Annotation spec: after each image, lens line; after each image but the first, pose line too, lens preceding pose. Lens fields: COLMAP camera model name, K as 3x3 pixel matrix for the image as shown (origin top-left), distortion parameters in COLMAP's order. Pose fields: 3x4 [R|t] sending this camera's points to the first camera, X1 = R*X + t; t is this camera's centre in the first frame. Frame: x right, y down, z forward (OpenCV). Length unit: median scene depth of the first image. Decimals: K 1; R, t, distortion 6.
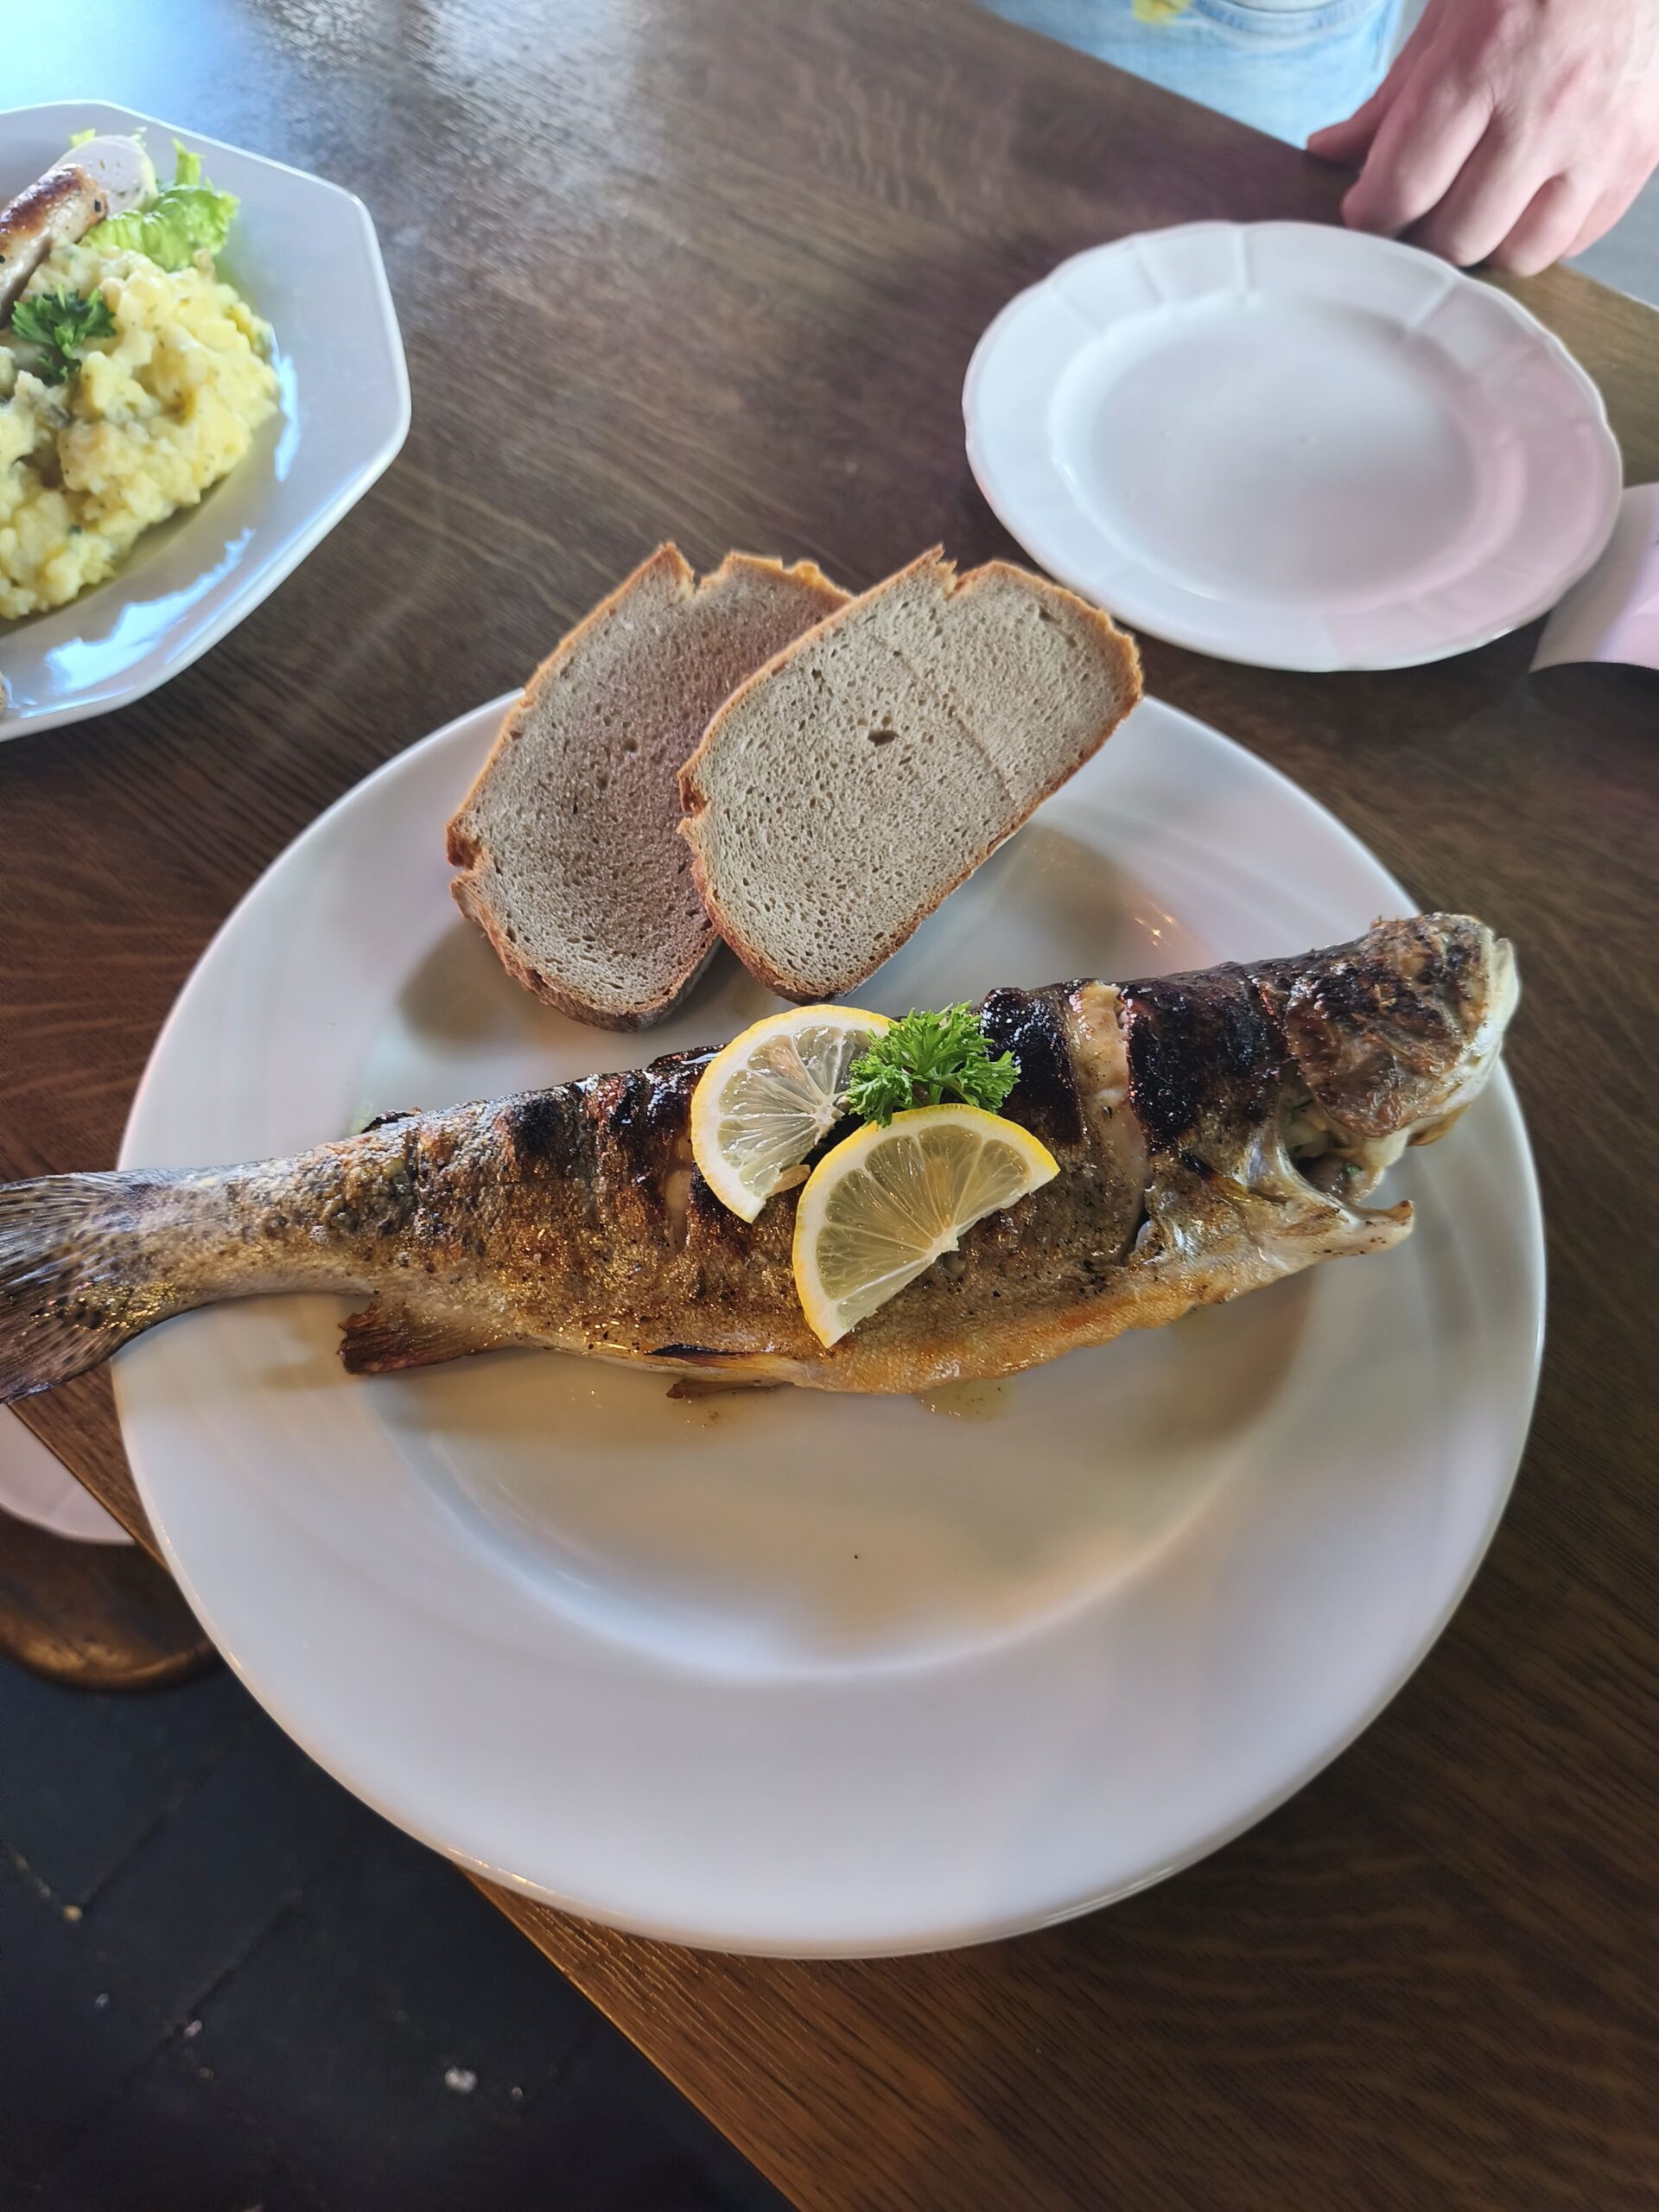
lens RADIAL K [[1542.6, 0, 832.8], [0, 1542.6, 1103.9], [0, 0, 1]] dist [-0.007861, -0.003823]
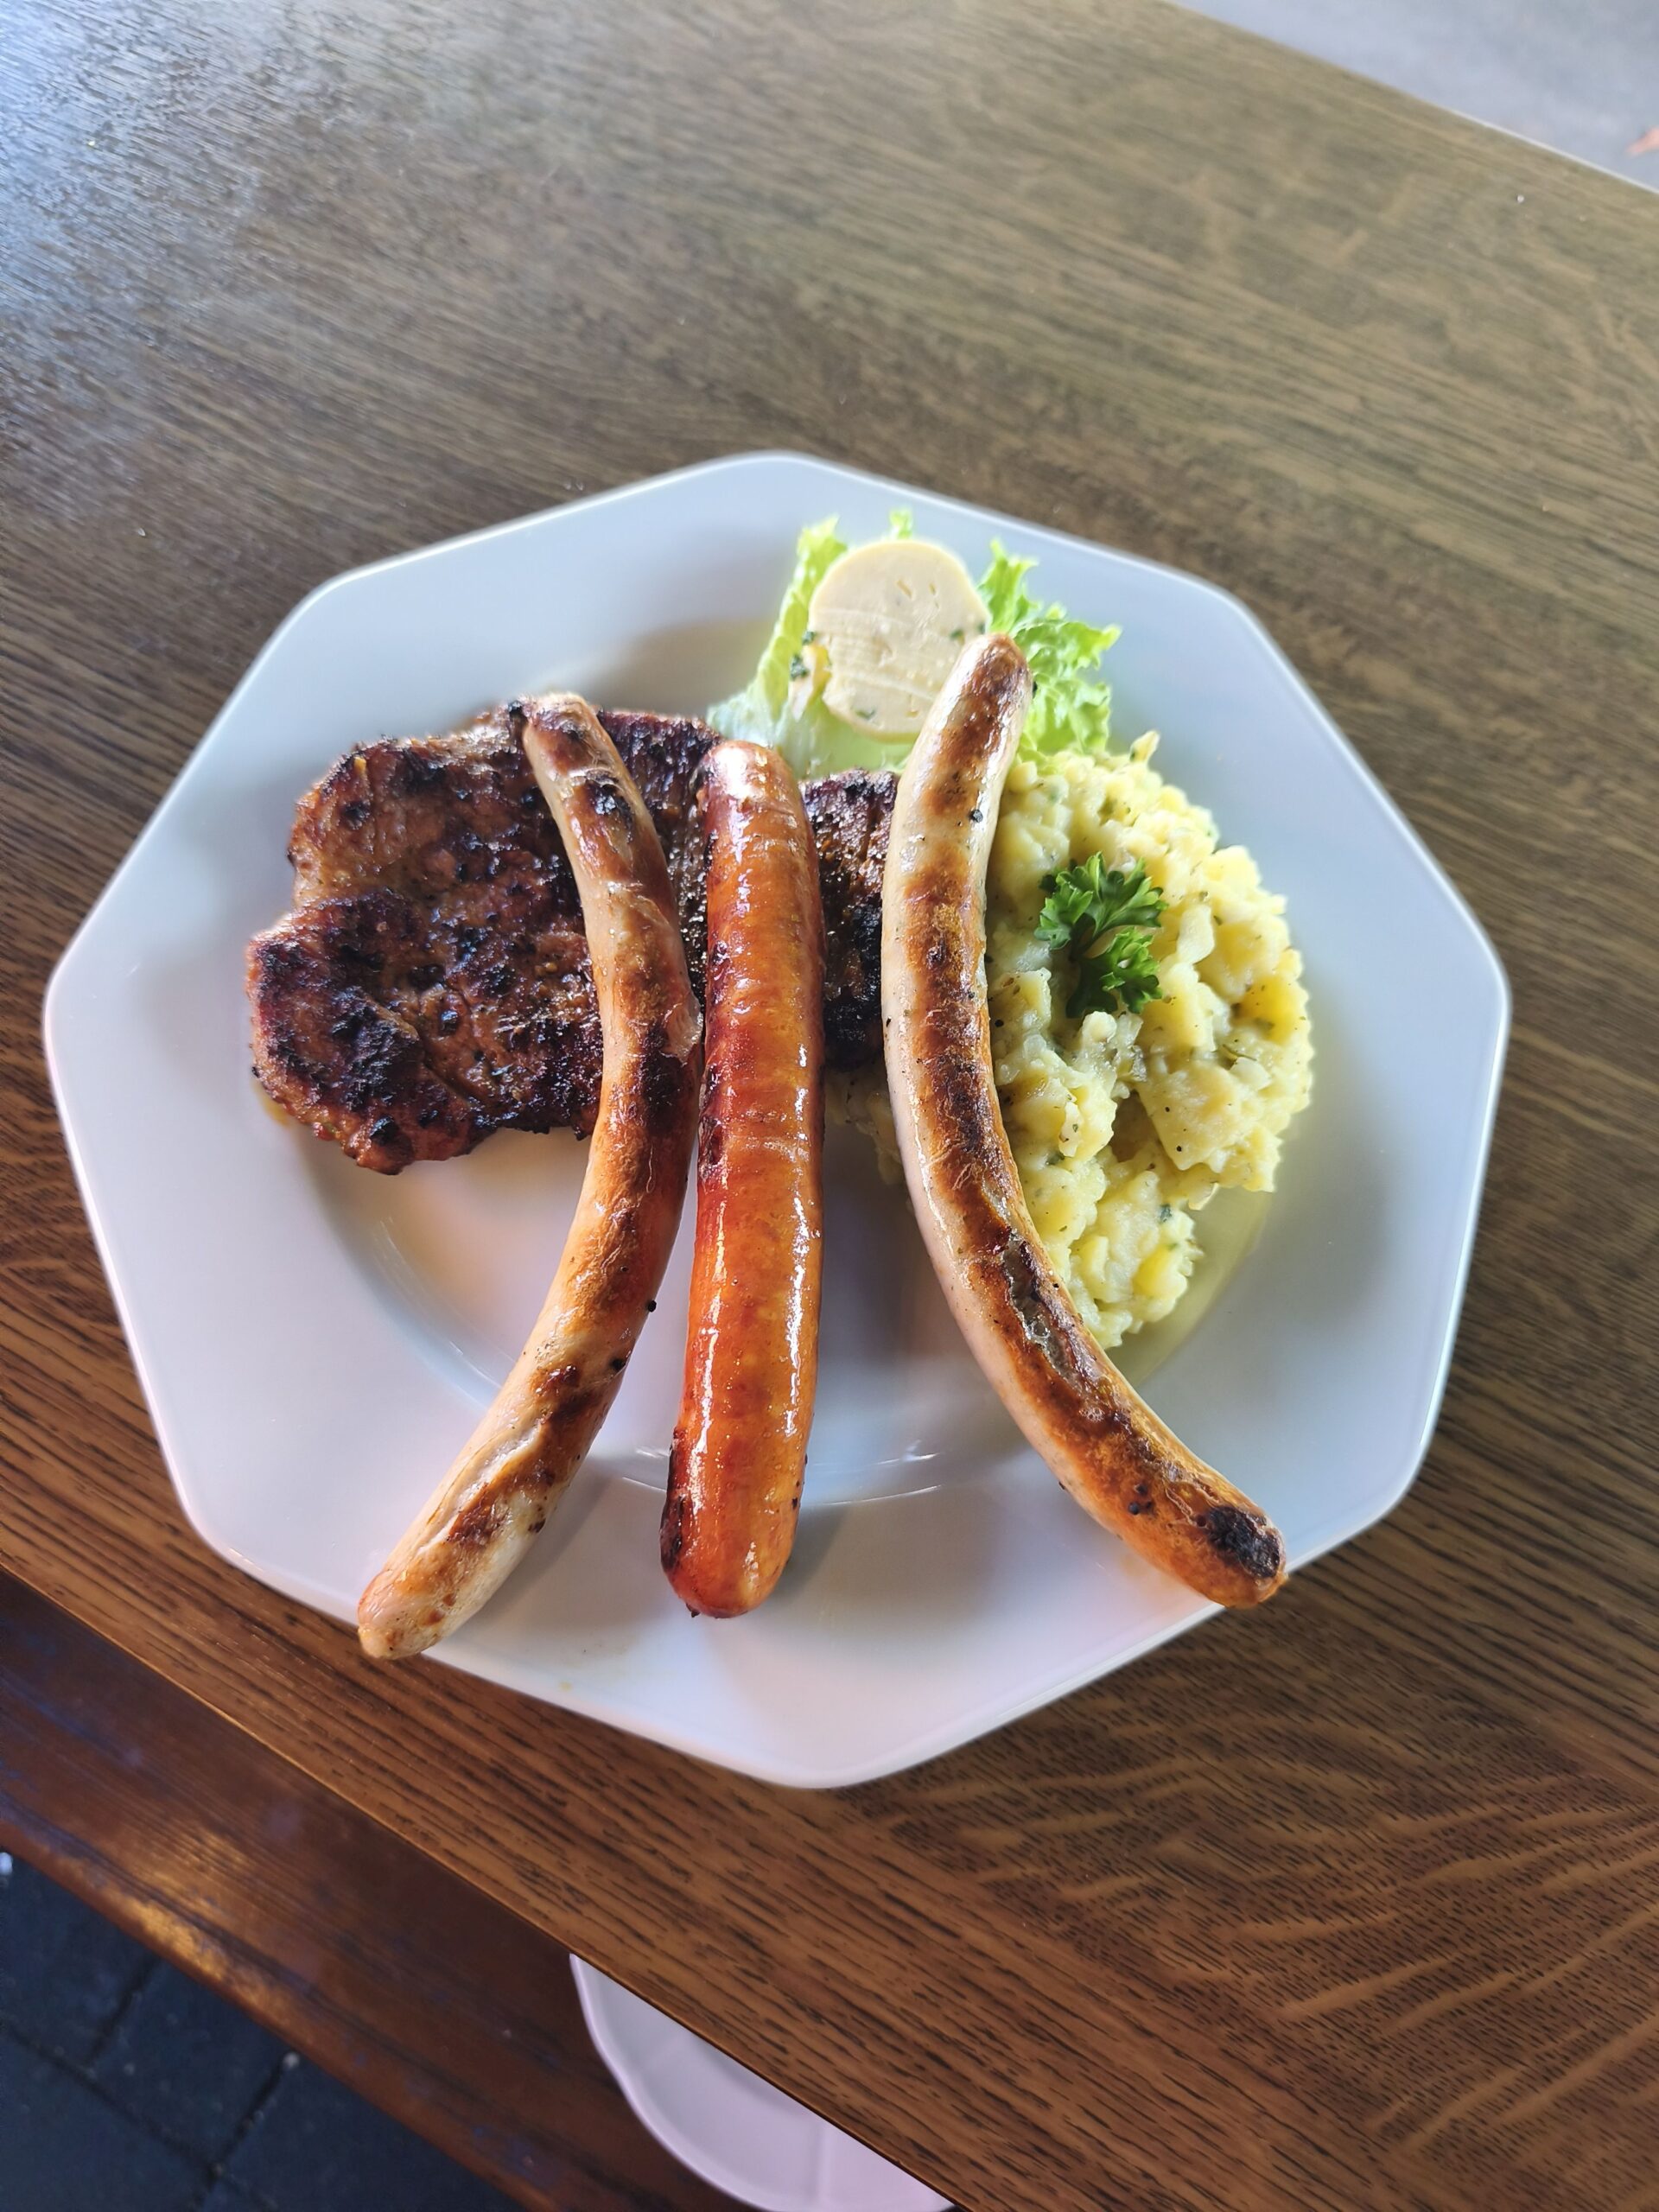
lens RADIAL K [[1542.6, 0, 827.2], [0, 1542.6, 1108.2], [0, 0, 1]] dist [-0.007861, -0.003823]
pose [[0.979109, -0.137876, 0.149453, -0.749566], [0.127797, 0.988952, 0.075113, -0.497688], [-0.158158, -0.054444, 0.985912, 0.333492]]
